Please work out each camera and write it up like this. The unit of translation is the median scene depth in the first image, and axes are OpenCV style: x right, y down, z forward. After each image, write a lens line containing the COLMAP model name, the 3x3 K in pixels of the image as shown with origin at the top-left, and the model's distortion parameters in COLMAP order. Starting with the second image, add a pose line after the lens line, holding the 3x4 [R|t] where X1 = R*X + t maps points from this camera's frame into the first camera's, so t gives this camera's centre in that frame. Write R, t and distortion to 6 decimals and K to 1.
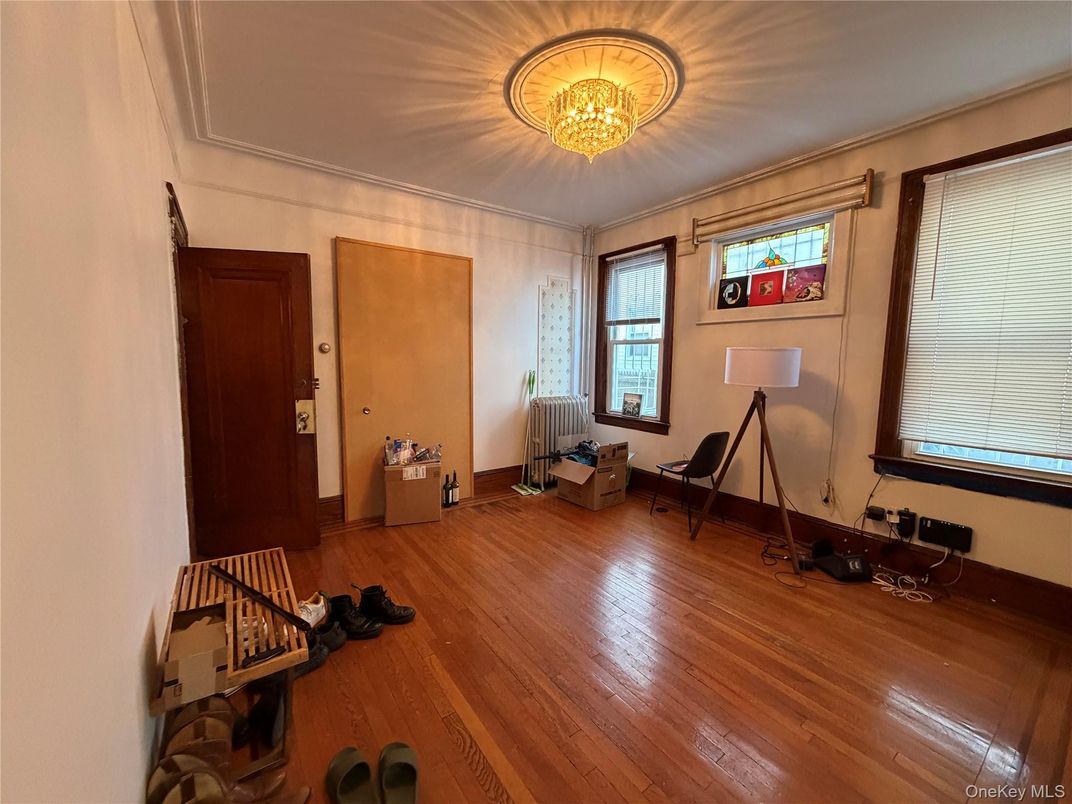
lens RADIAL K [[427.2, 0, 532.4], [0, 427.2, 400.8], [0, 0, 1]] dist [-0.001355, 0.000468]
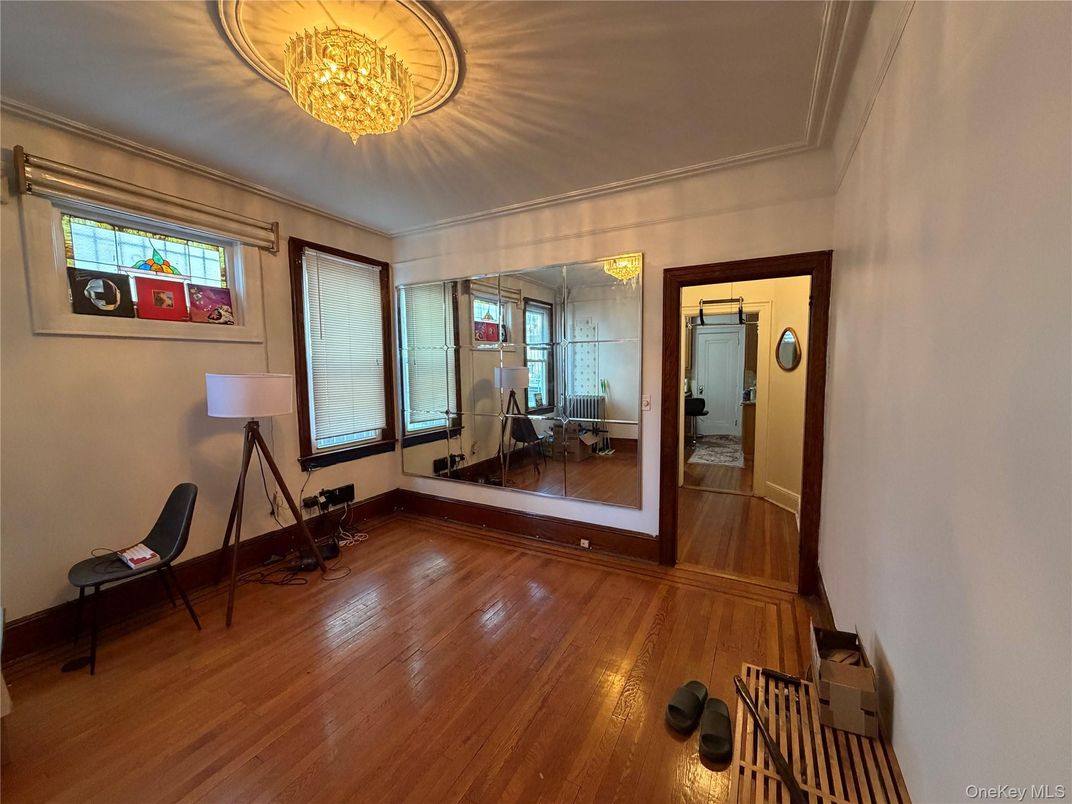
lens RADIAL K [[427.2, 0, 532.5], [0, 427.2, 400.7], [0, 0, 1]] dist [-0.001355, 0.000468]
pose [[-0.443018, -0.081500, 0.892800, -0.531742], [0.093372, 0.986249, 0.136363, -0.129614], [-0.891637, 0.143774, -0.429317, 0.813482]]
